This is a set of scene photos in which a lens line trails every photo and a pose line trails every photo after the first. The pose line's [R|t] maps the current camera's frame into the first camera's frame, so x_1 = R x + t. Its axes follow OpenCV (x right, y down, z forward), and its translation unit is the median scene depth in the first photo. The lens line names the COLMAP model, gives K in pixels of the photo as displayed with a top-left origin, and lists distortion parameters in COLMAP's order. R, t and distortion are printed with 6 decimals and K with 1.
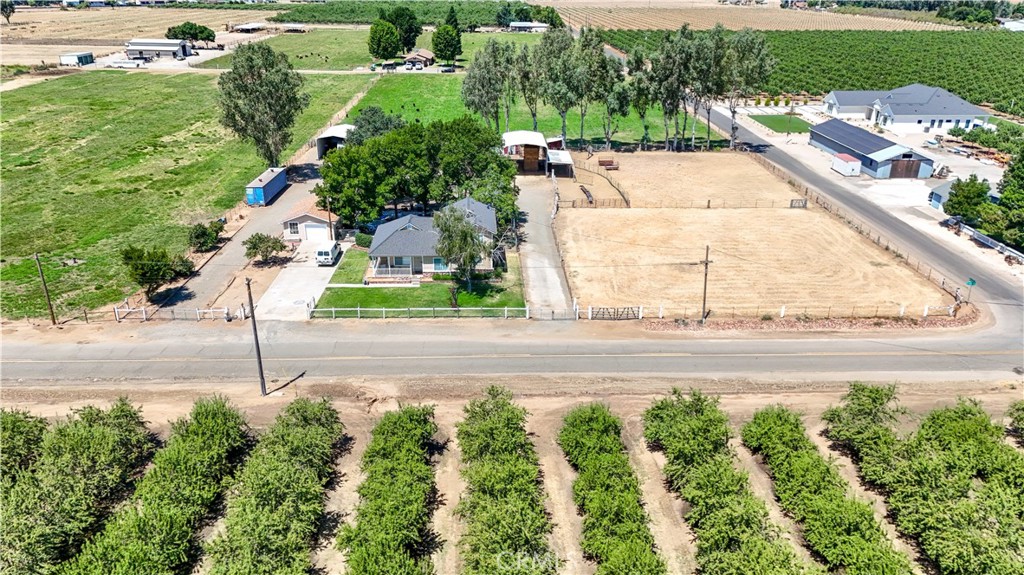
lens RADIAL K [[746.3, 0, 512.2], [0, 746.3, 293.7], [0, 0, 1]] dist [0.067084, -0.055242]
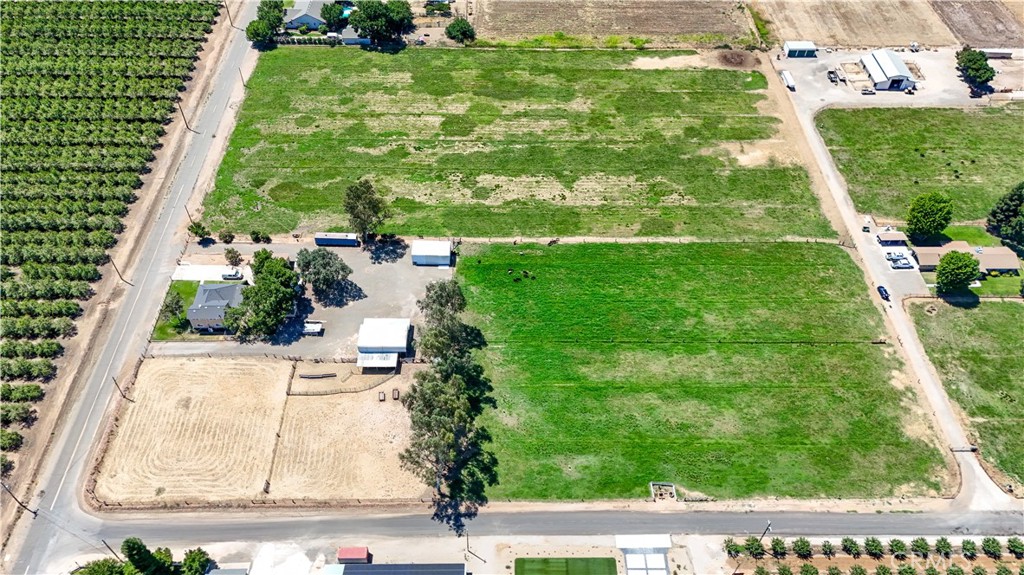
lens RADIAL K [[746.3, 0, 512.2], [0, 746.3, 293.7], [0, 0, 1]] dist [0.067084, -0.055242]
pose [[-0.016478, 0.739254, -0.673225, 1.100775], [-0.411893, 0.608511, 0.678276, -1.583235], [0.911083, 0.288473, 0.294467, 0.882013]]
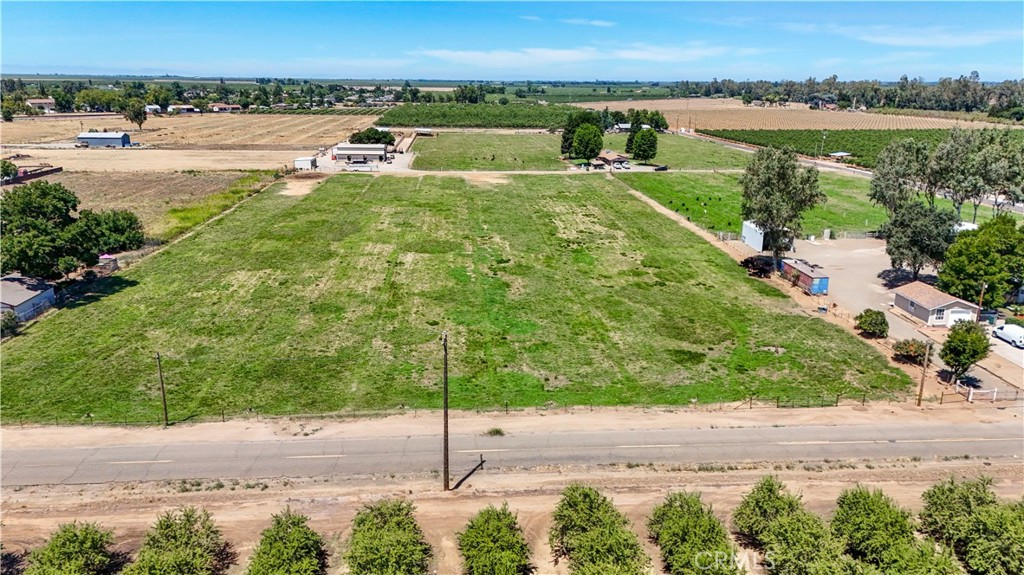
lens RADIAL K [[746.3, 0, 512.2], [0, 746.3, 293.7], [0, 0, 1]] dist [0.067084, -0.055242]
pose [[0.999210, -0.014879, 0.036863, -0.773375], [0.019288, 0.992307, -0.122291, 0.002526], [-0.034759, 0.122906, 0.991809, -0.032716]]
